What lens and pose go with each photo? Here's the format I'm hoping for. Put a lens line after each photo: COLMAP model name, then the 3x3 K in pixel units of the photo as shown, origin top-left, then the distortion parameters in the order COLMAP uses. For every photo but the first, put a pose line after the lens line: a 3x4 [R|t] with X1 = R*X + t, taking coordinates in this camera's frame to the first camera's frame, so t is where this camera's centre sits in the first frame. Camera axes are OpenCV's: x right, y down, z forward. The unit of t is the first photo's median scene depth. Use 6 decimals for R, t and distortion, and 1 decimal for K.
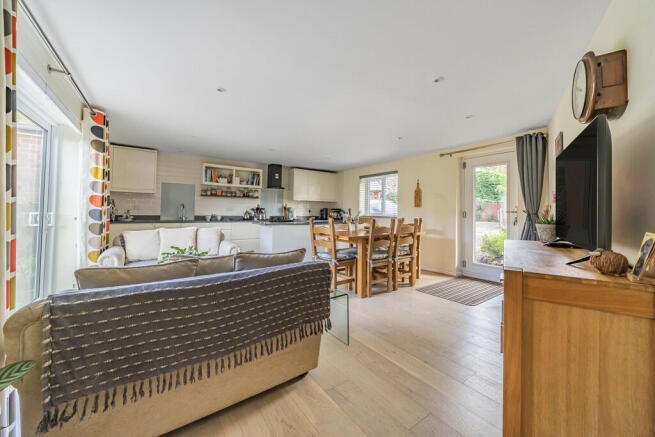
lens RADIAL K [[250.5, 0, 327.5], [0, 250.5, 218.5], [0, 0, 1]] dist [0.000087, 0.000002]
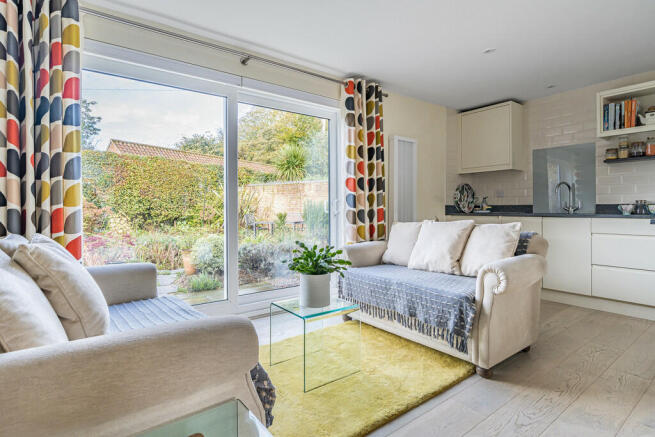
lens RADIAL K [[334.5, 0, 327.5], [0, 334.5, 218.5], [0, 0, 1]] dist [-0.010531, 0.001620]
pose [[0.045184, 0.015069, -0.998865, 0.111276], [-0.014239, 0.999794, 0.014439, 0.015436], [0.998877, 0.013571, 0.045389, 0.429696]]
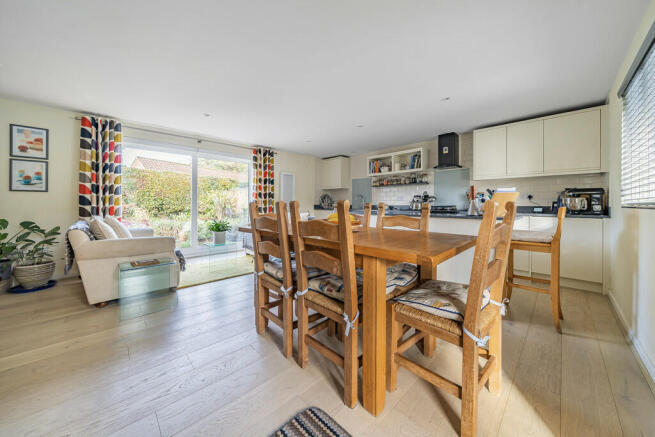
lens RADIAL K [[227.4, 0, 325.8], [0, 227.4, 209.6], [0, 0, 1]] dist [-0.000834, -0.000157]
pose [[0.165171, 0.007404, -0.986237, 0.435751], [-0.022468, 0.999741, 0.003743, 0.008568], [0.986009, 0.021540, 0.165295, 0.622435]]
